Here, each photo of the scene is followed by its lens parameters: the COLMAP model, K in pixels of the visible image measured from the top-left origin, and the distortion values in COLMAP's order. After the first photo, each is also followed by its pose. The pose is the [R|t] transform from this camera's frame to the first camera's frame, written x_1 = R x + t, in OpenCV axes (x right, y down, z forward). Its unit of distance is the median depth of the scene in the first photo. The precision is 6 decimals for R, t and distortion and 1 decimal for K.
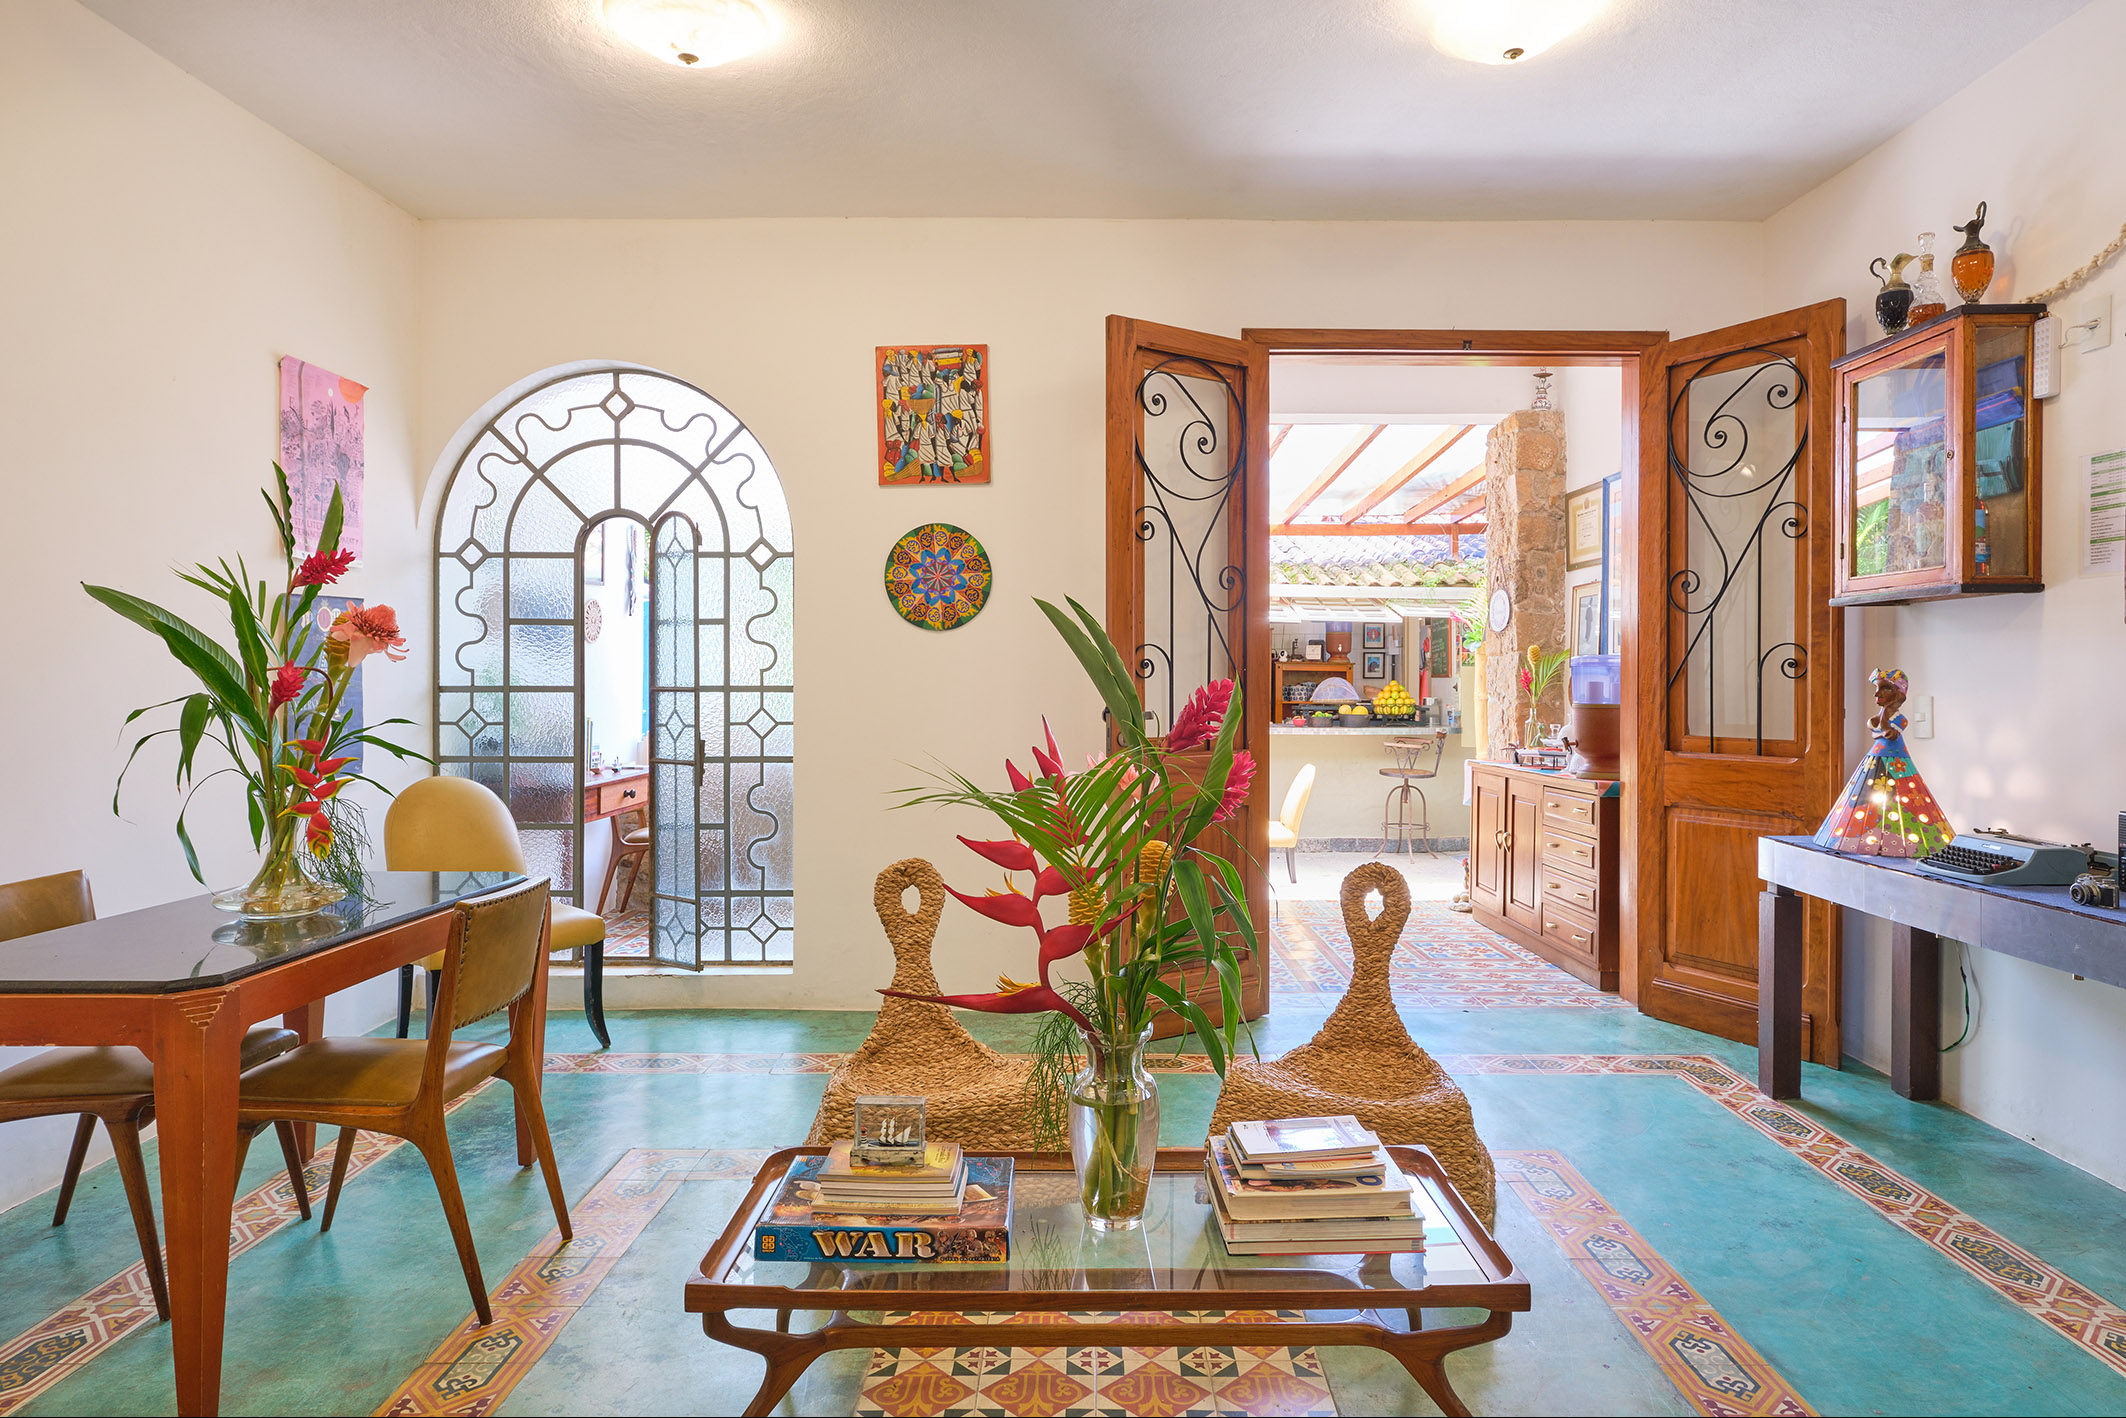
lens RADIAL K [[1205.1, 0, 1063.2], [0, 1205.1, 683.3], [0, 0, 1]] dist [-0.002768, -0.000490]
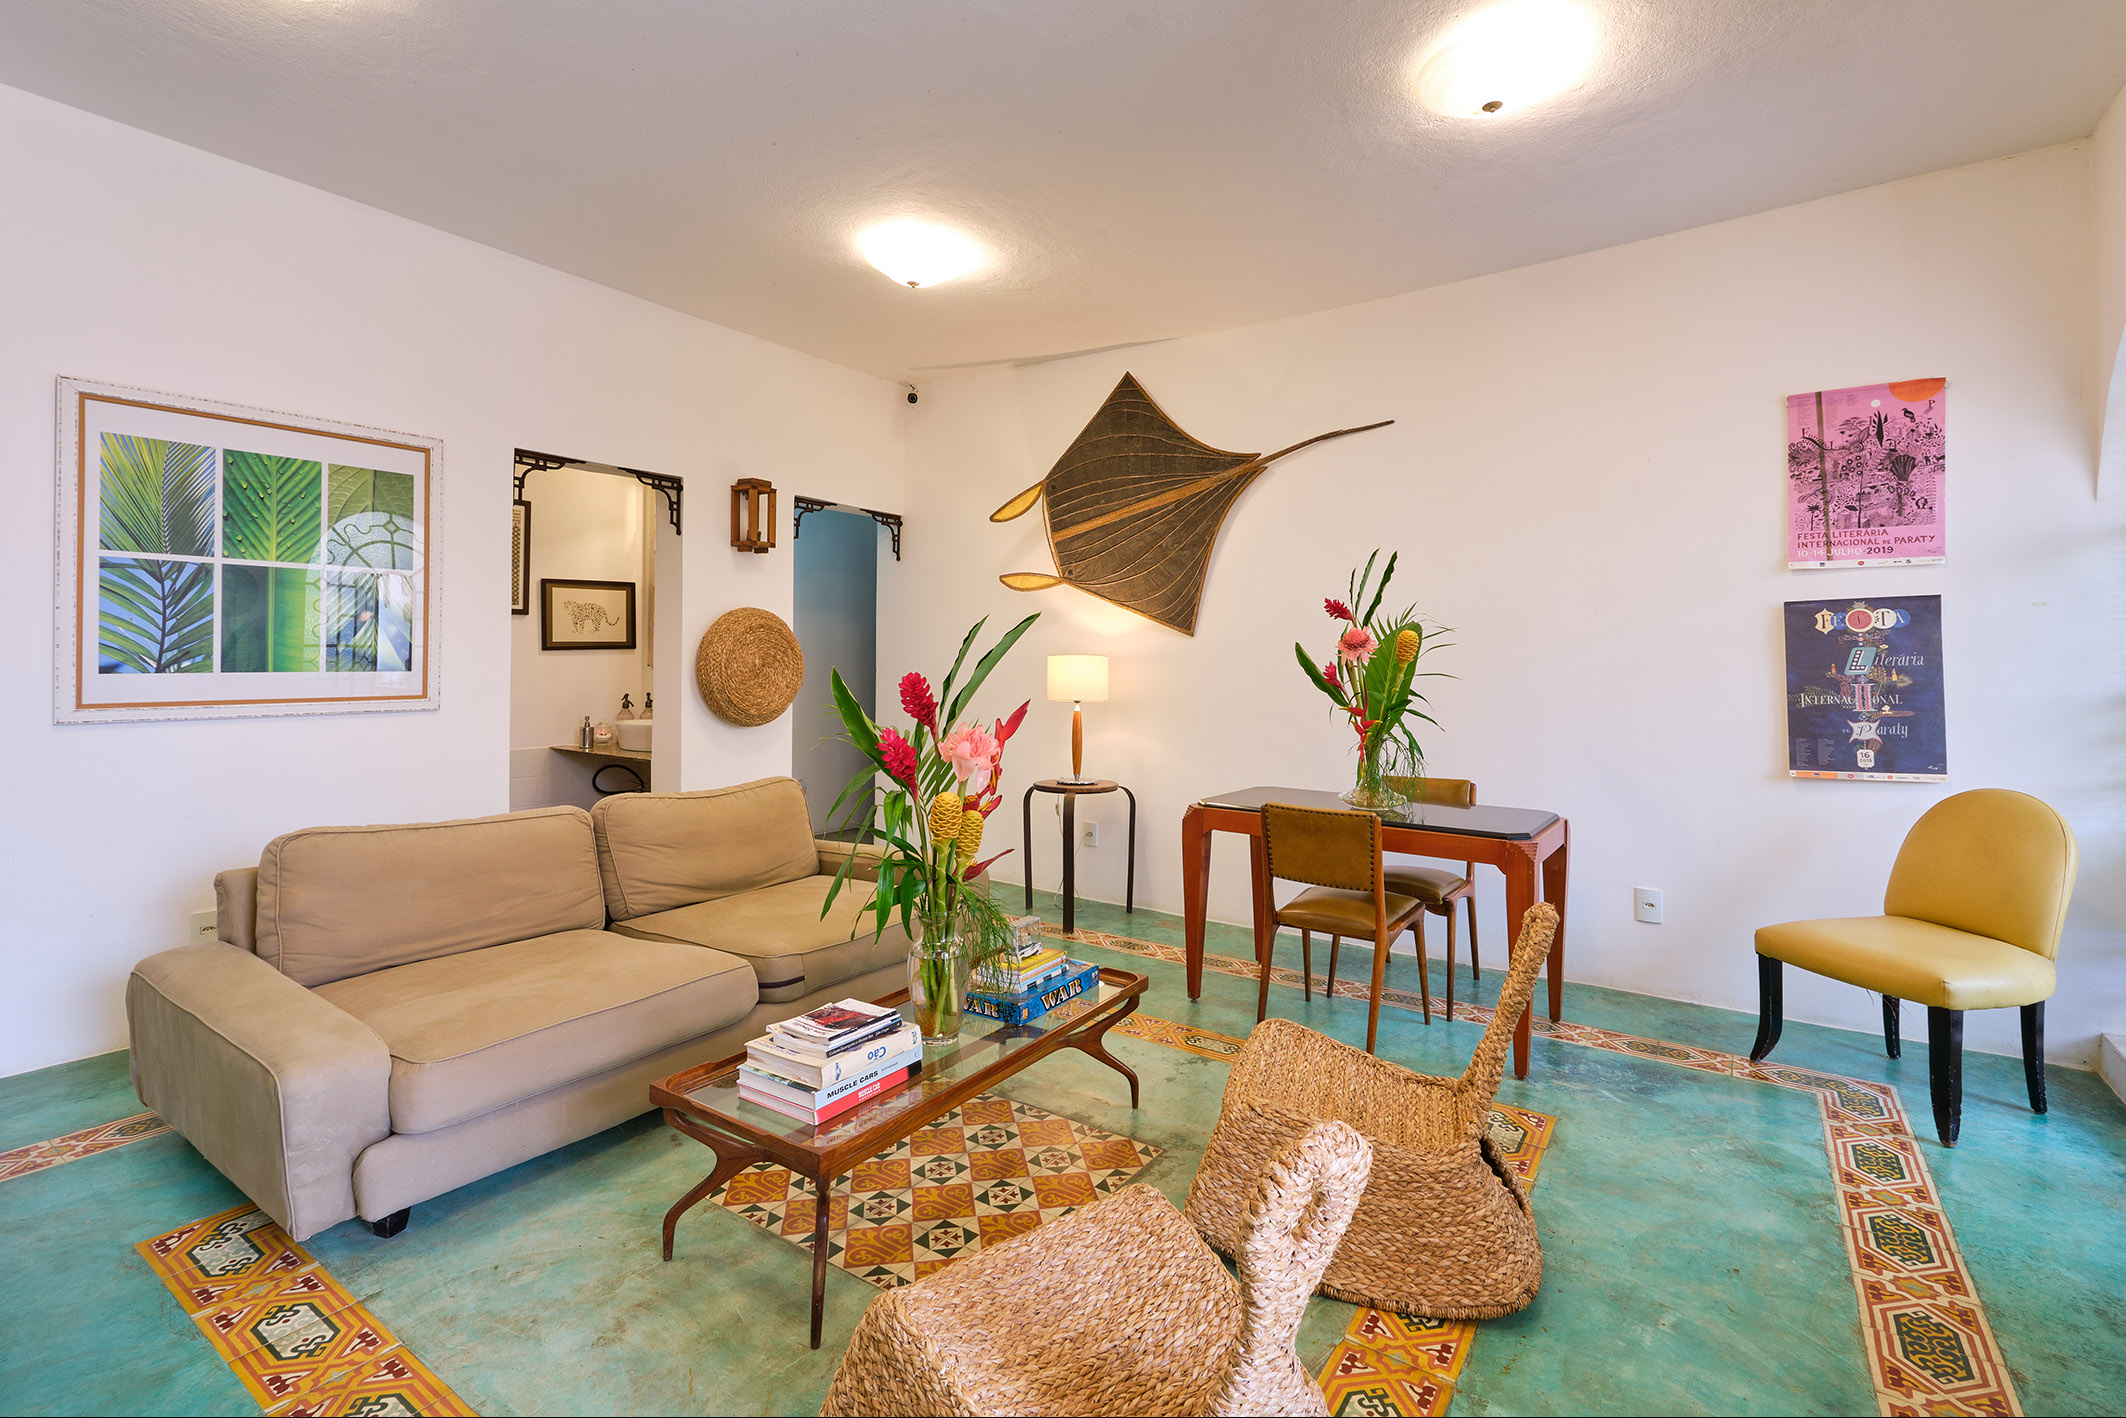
lens RADIAL K [[964.8, 0, 1092.3], [0, 964.8, 655.4], [0, 0, 1]] dist [-0.009750, 0.000079]
pose [[-0.538289, -0.009463, -0.842707, 0.411375], [-0.010382, 0.999936, -0.004597, -0.010198], [0.842697, 0.006274, -0.538352, 0.783925]]
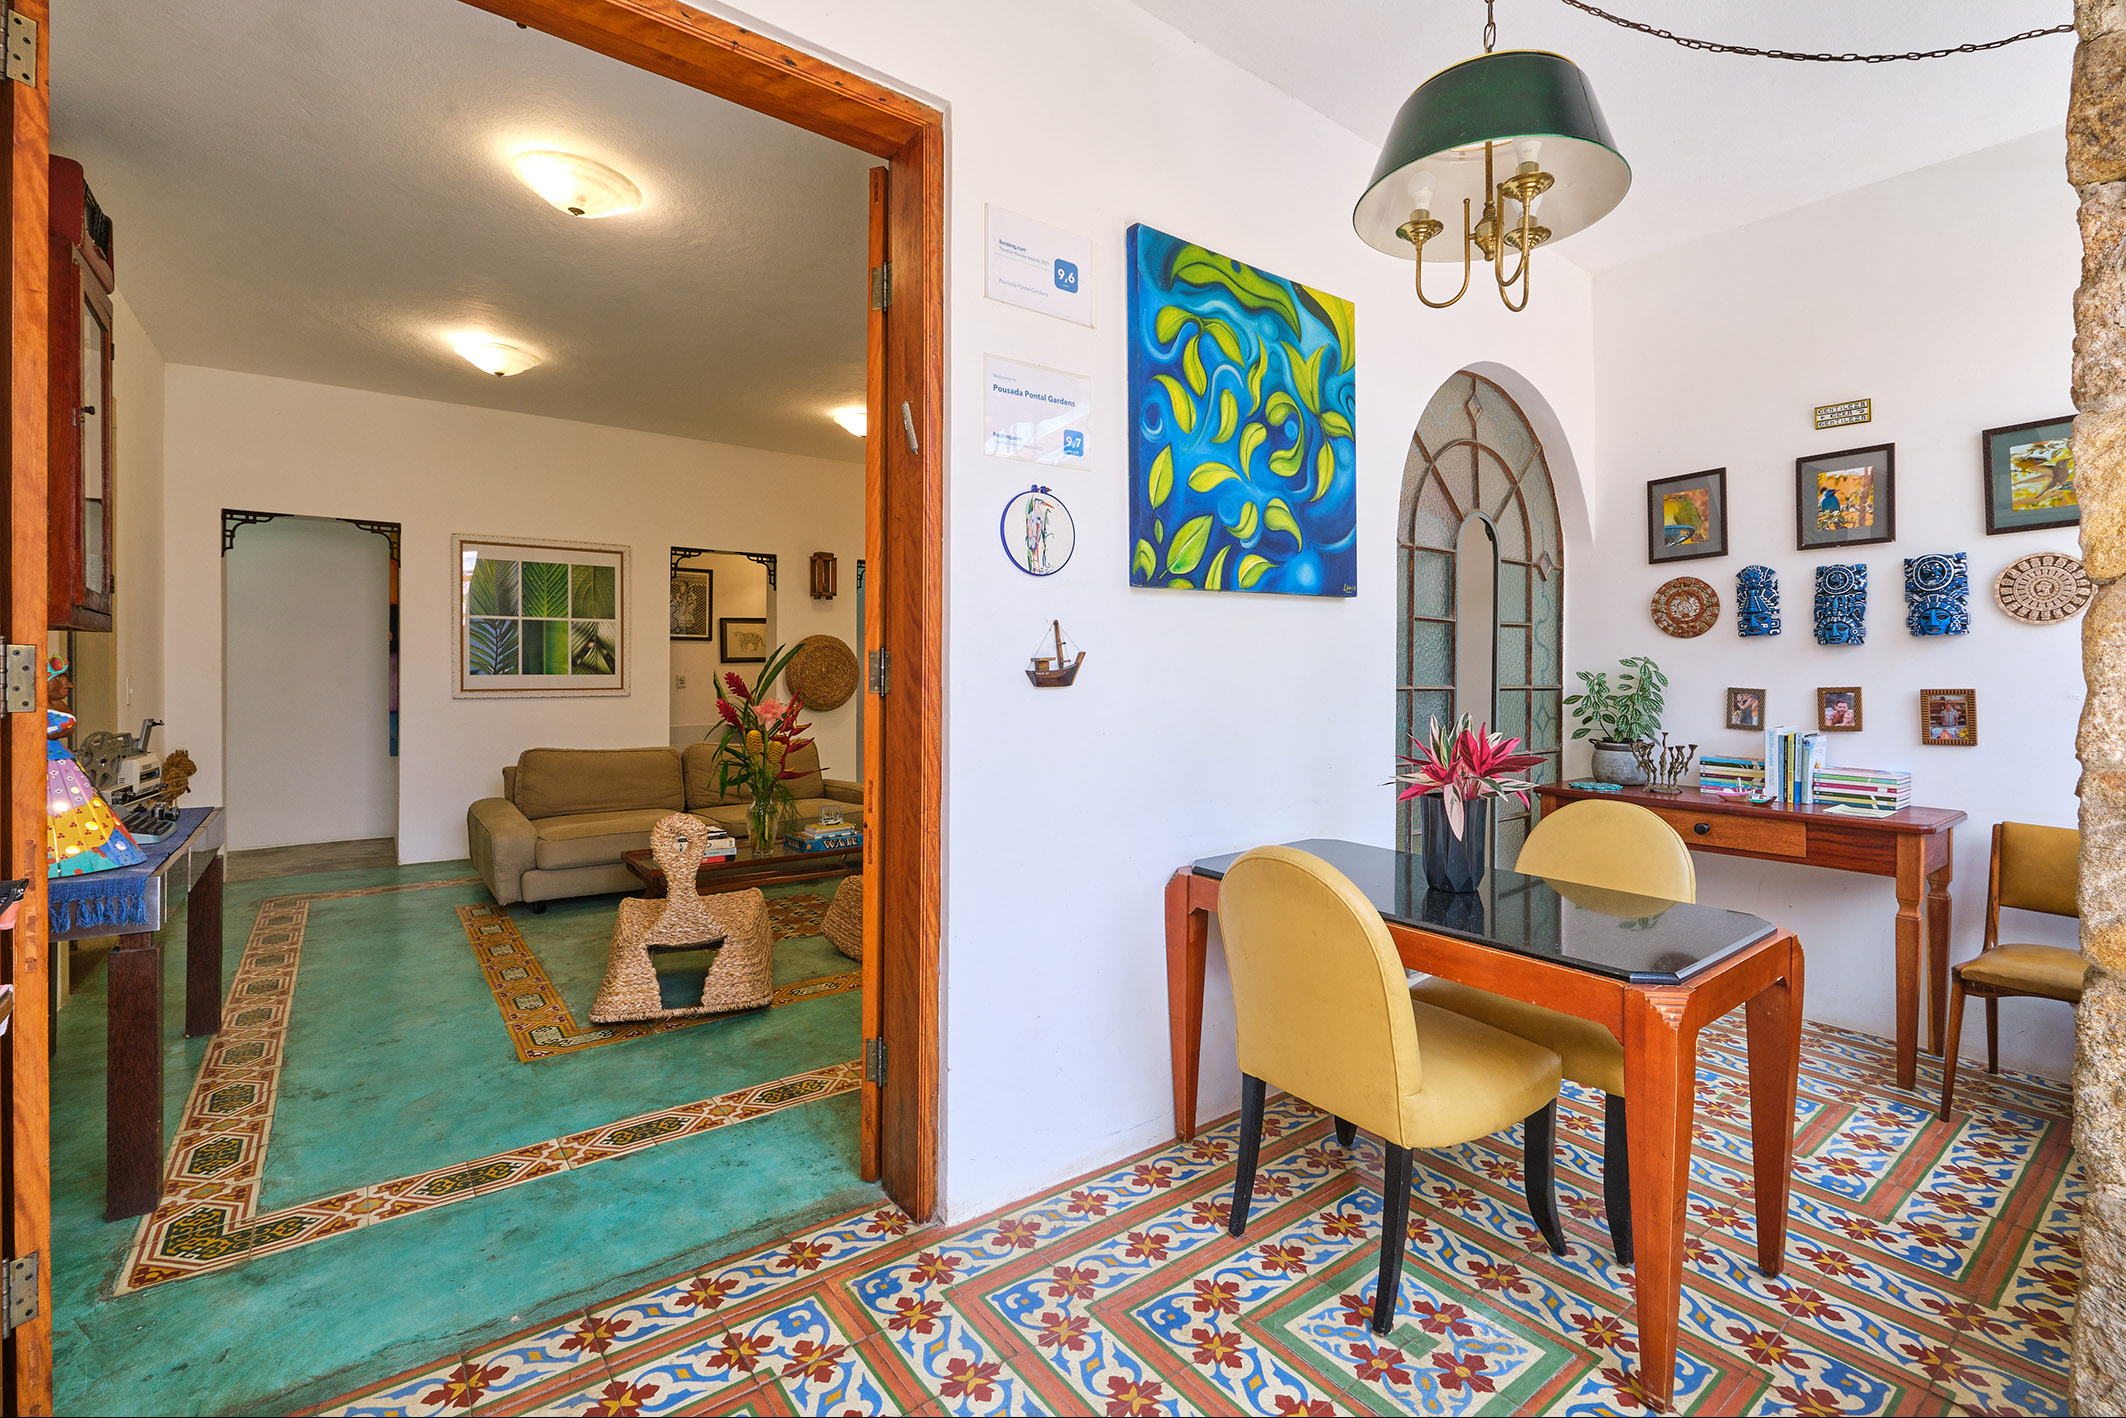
lens RADIAL K [[948.6, 0, 1069.0], [0, 948.6, 673.8], [0, 0, 1]] dist [0.003855, 0.000990]
pose [[-0.781125, -0.003406, -0.624366, 0.403933], [-0.008202, 0.999955, 0.004806, -0.008598], [0.624321, 0.008875, -0.781117, 1.463234]]
